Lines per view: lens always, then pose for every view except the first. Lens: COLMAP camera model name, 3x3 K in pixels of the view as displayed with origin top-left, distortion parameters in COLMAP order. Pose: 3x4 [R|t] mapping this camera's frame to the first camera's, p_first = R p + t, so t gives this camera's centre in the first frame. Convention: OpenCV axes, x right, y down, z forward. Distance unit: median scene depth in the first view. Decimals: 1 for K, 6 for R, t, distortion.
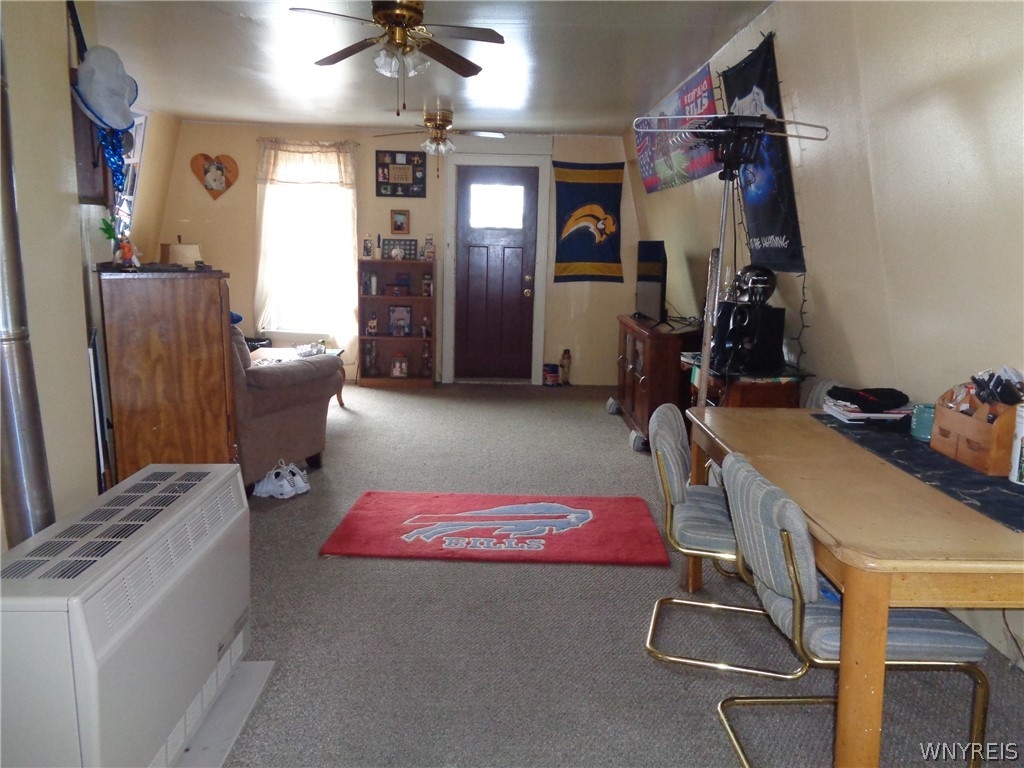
lens RADIAL K [[766.5, 0, 509.0], [0, 766.5, 390.7], [0, 0, 1]] dist [0.002084, 0.003581]
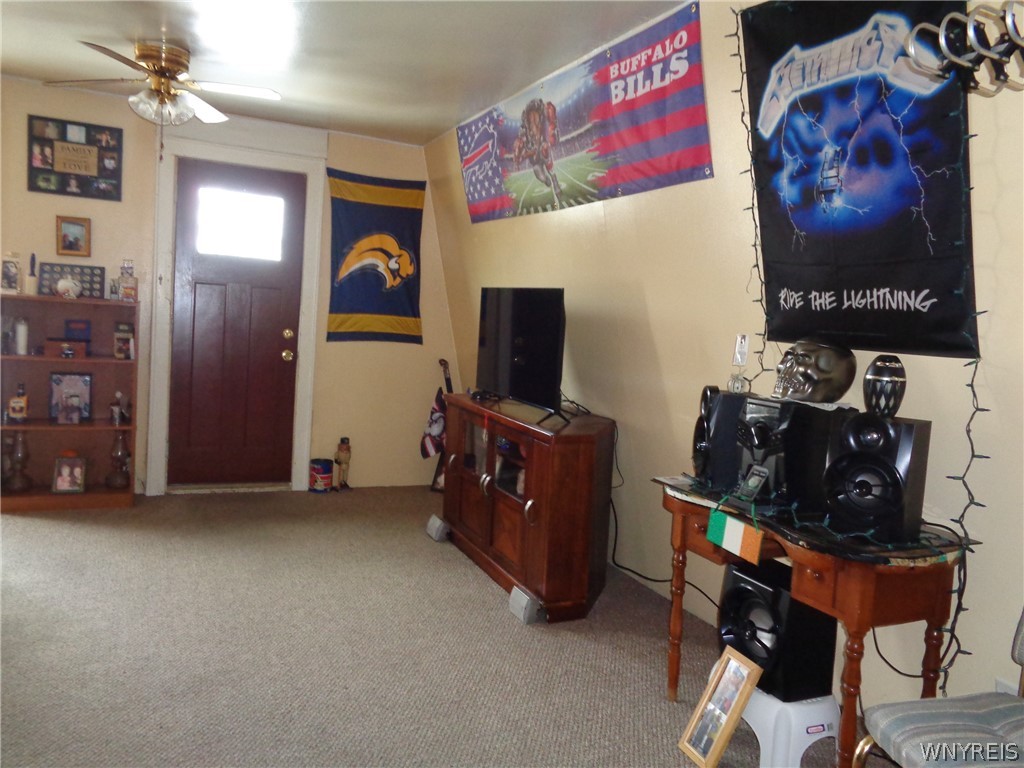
lens RADIAL K [[766.5, 0, 509.0], [0, 766.5, 390.7], [0, 0, 1]] dist [0.002084, 0.003581]
pose [[0.916388, 0.000660, 0.400290, -0.068796], [0.025484, 0.997874, -0.059988, -0.052335], [-0.399478, 0.065173, 0.914423, 0.311592]]
